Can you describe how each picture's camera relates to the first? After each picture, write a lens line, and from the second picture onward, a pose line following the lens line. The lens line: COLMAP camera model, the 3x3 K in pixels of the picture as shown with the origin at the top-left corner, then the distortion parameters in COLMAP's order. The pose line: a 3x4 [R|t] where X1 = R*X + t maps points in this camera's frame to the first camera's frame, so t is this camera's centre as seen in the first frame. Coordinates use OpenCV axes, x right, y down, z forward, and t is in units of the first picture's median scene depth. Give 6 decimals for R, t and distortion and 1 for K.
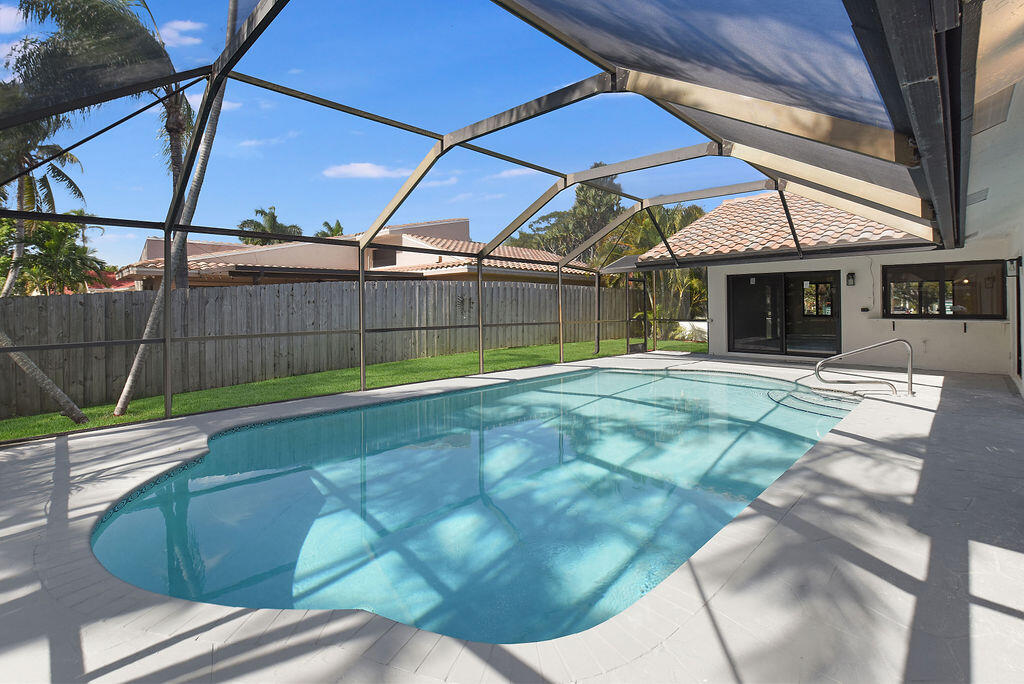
lens RADIAL K [[474.8, 0, 512.4], [0, 474.8, 305.3], [0, 0, 1]] dist [-0.001234, -0.000220]
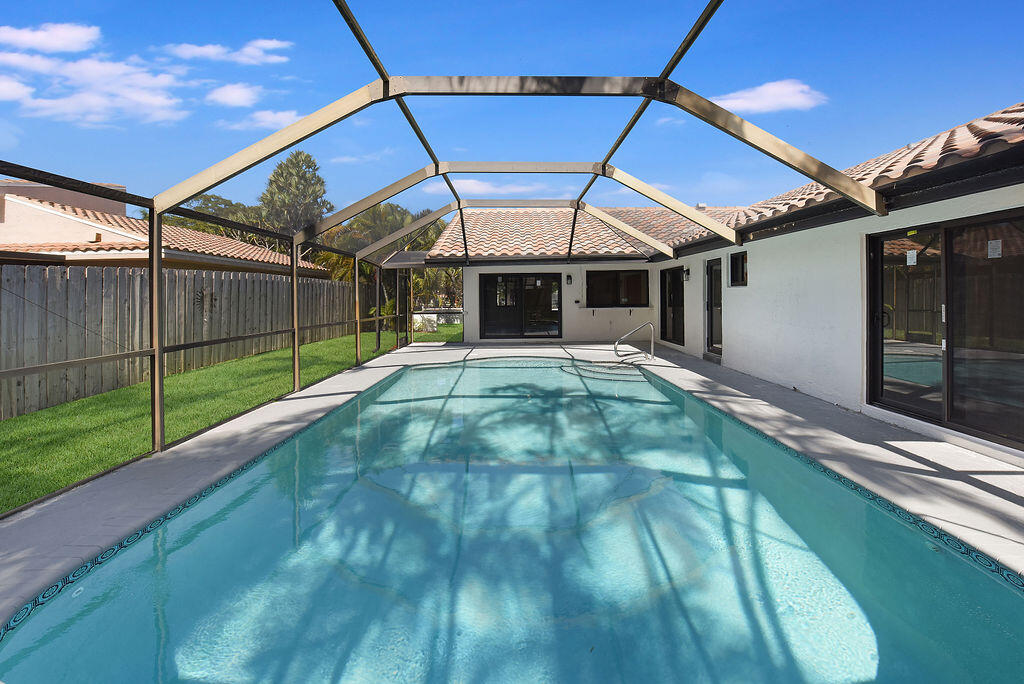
lens RADIAL K [[427.1, 0, 511.8], [0, 427.1, 294.4], [0, 0, 1]] dist [-0.017312, -0.000251]
pose [[0.715734, -0.002715, 0.698368, -0.229820], [0.008307, 0.999955, -0.004627, -0.006726], [-0.698324, 0.009113, 0.715724, 0.193737]]
